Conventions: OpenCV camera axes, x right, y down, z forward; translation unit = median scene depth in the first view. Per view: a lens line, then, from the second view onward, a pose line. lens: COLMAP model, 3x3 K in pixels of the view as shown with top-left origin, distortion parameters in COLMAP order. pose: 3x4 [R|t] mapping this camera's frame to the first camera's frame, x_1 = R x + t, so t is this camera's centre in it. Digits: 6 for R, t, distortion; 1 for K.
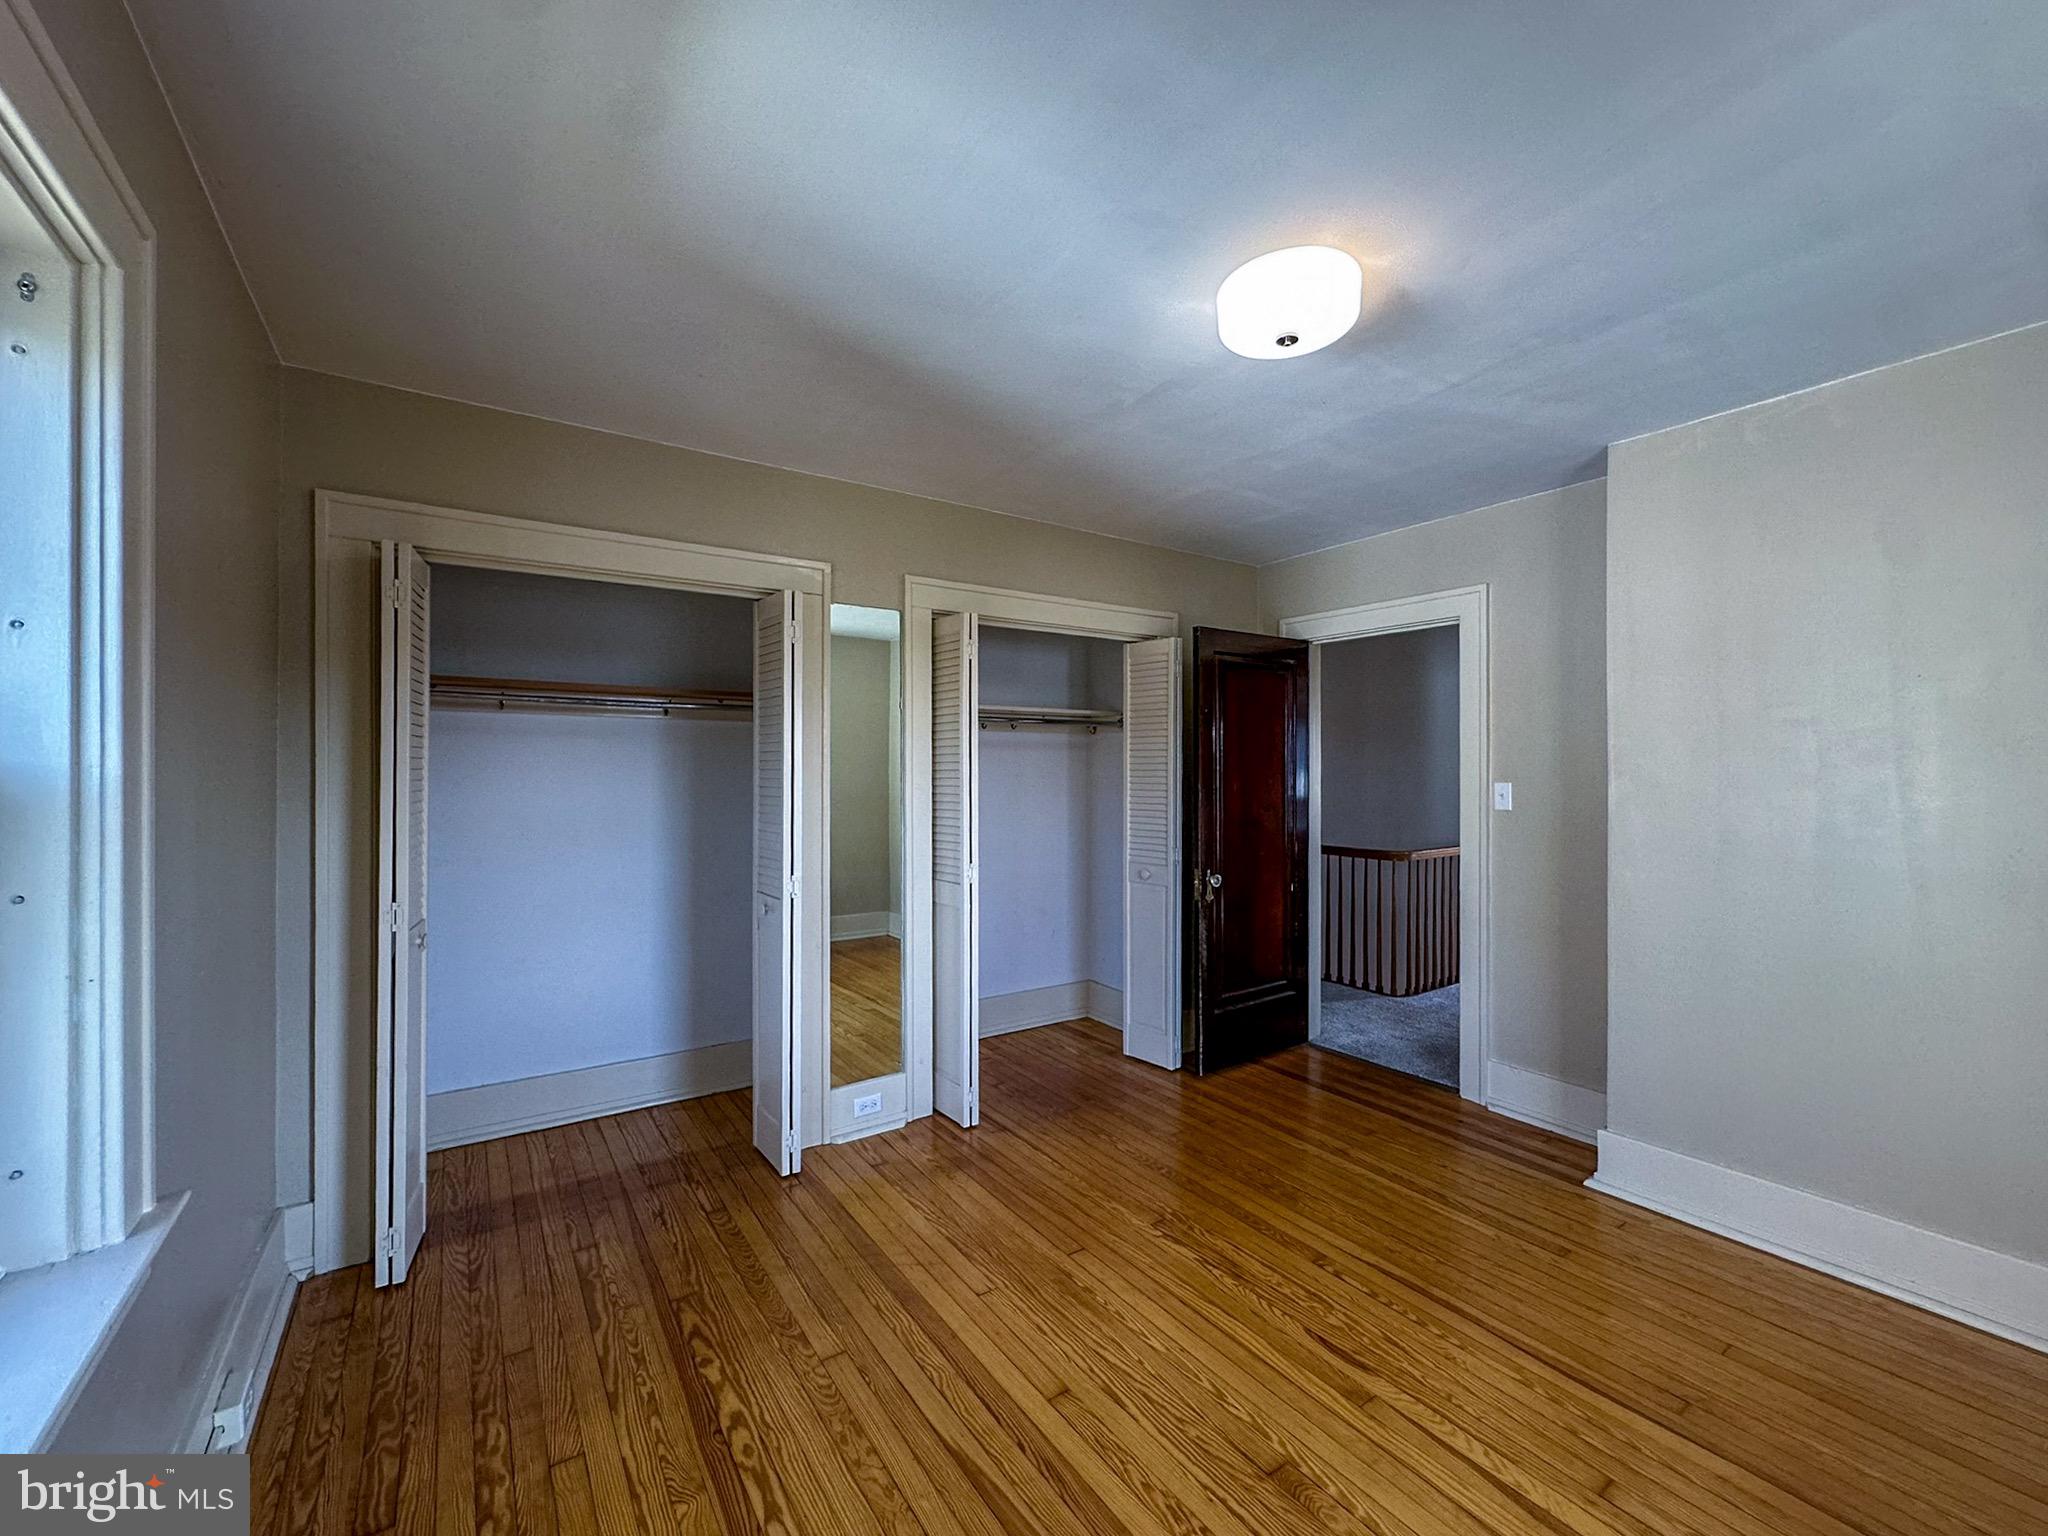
lens RADIAL K [[832.1, 0, 1022.6], [0, 832.1, 778.1], [0, 0, 1]] dist [-0.000294, 0.000060]
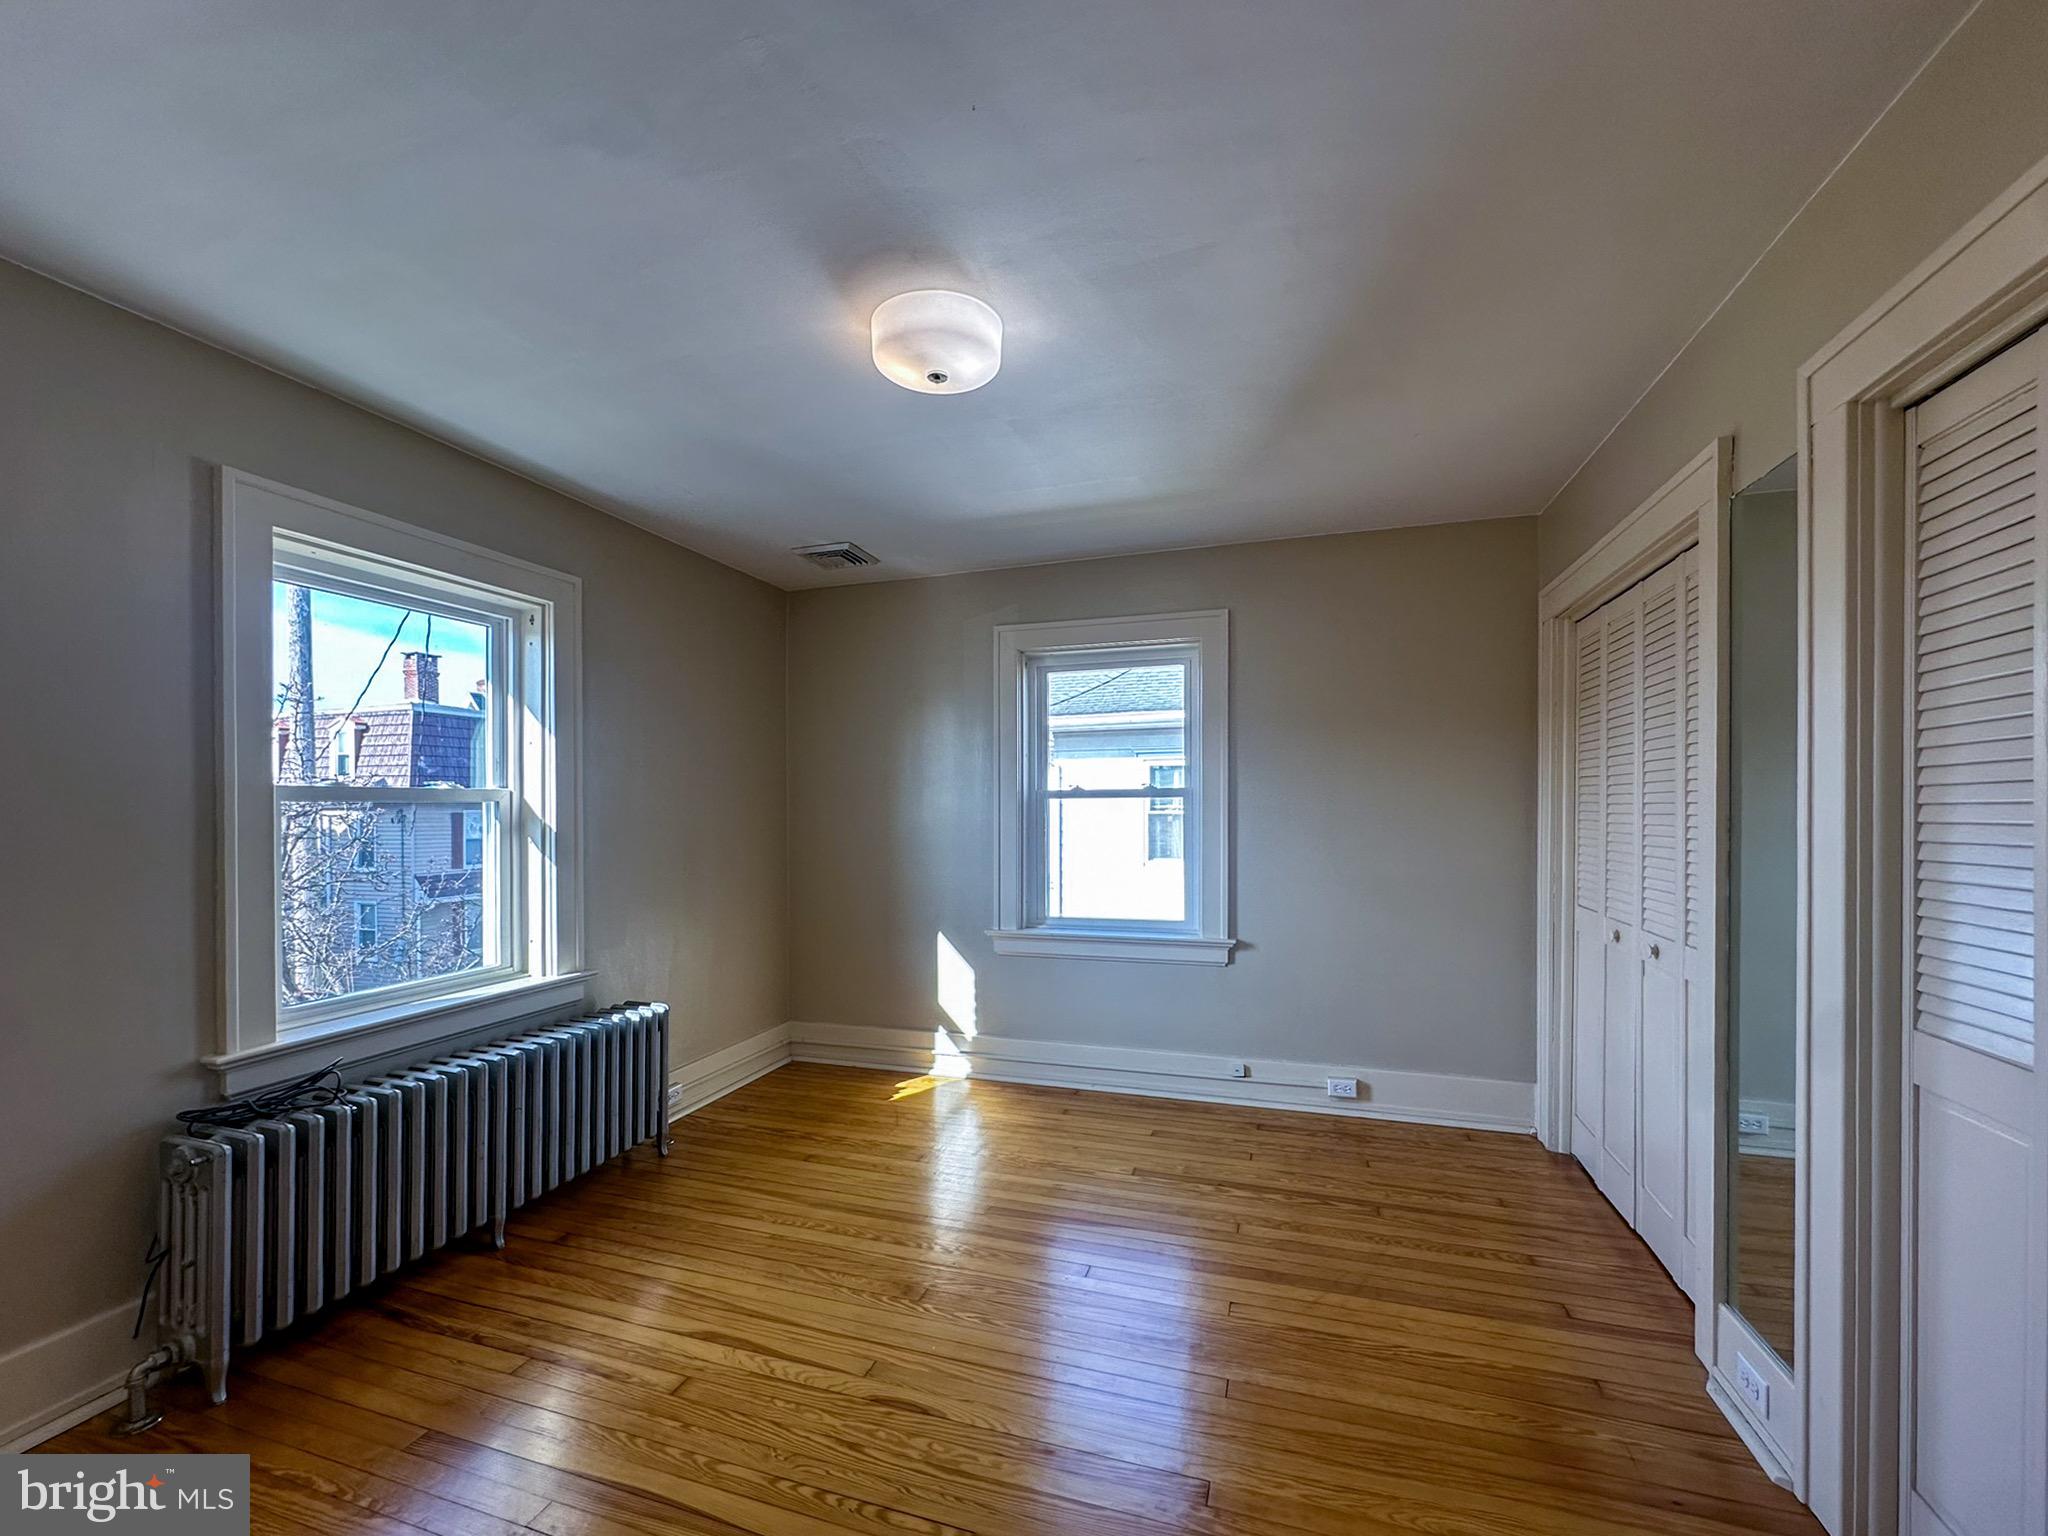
lens RADIAL K [[832.1, 0, 1027.7], [0, 832.1, 786.4], [0, 0, 1]] dist [-0.000294, 0.000060]
pose [[-0.785892, -0.011680, -0.618253, 0.831066], [-0.004775, 0.999906, -0.012821, 0.010623], [0.618345, -0.007124, -0.785874, 1.768306]]
